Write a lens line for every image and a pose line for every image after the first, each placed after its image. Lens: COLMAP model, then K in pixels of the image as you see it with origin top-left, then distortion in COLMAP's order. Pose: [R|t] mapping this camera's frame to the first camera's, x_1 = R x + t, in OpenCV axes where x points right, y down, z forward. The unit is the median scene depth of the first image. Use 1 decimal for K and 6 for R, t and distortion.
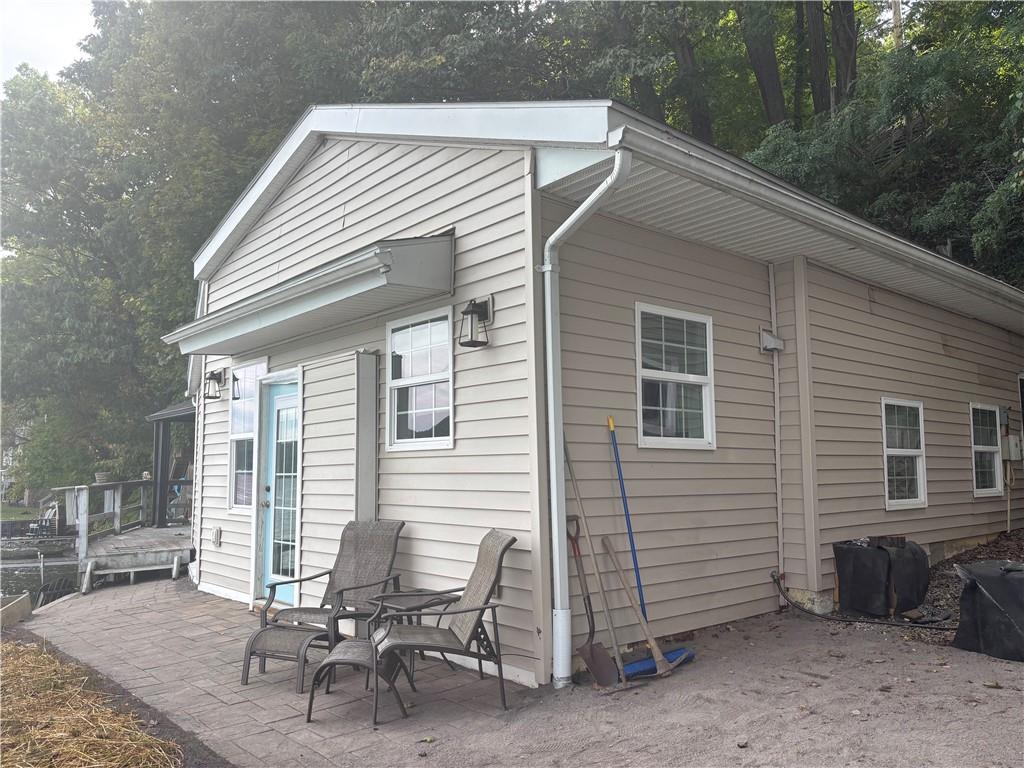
lens RADIAL K [[779.3, 0, 515.5], [0, 779.3, 390.2], [0, 0, 1]] dist [0.061515, -0.069850]
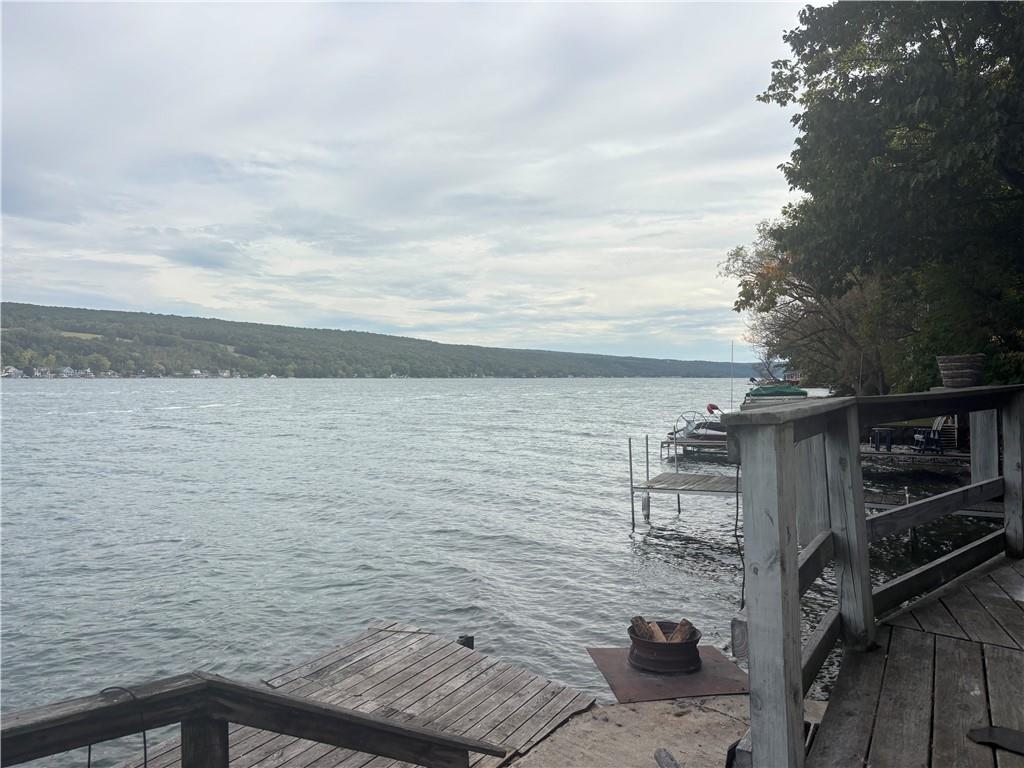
lens RADIAL K [[779.3, 0, 515.5], [0, 779.3, 390.2], [0, 0, 1]] dist [0.061515, -0.069850]
pose [[0.498859, 0.022098, -0.866401, -0.378196], [0.087600, 0.993270, 0.075773, 0.088291], [0.862244, -0.113697, 0.493566, 0.771083]]
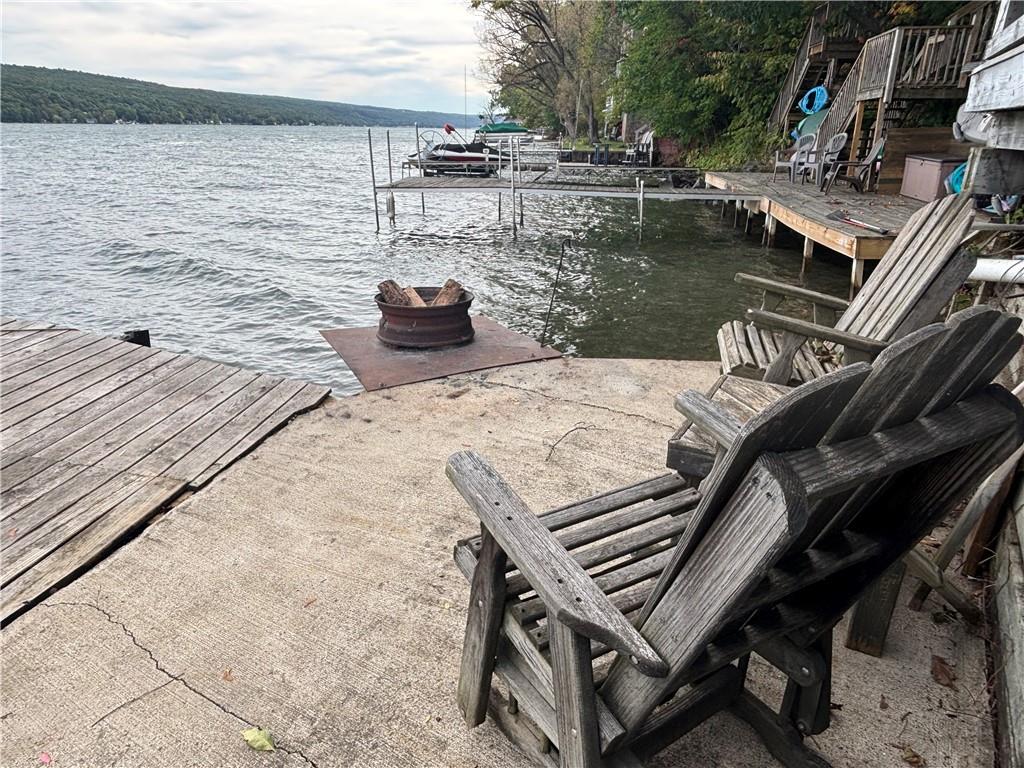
lens RADIAL K [[674.5, 0, 512.0], [0, 674.5, 384.0], [0, 0, 1]] dist [-0.004826, -0.002973]
pose [[0.760400, 0.245930, -0.601091, -0.554550], [0.050620, 0.900273, 0.432373, 0.205651], [0.647479, -0.359204, 0.672118, 0.899787]]
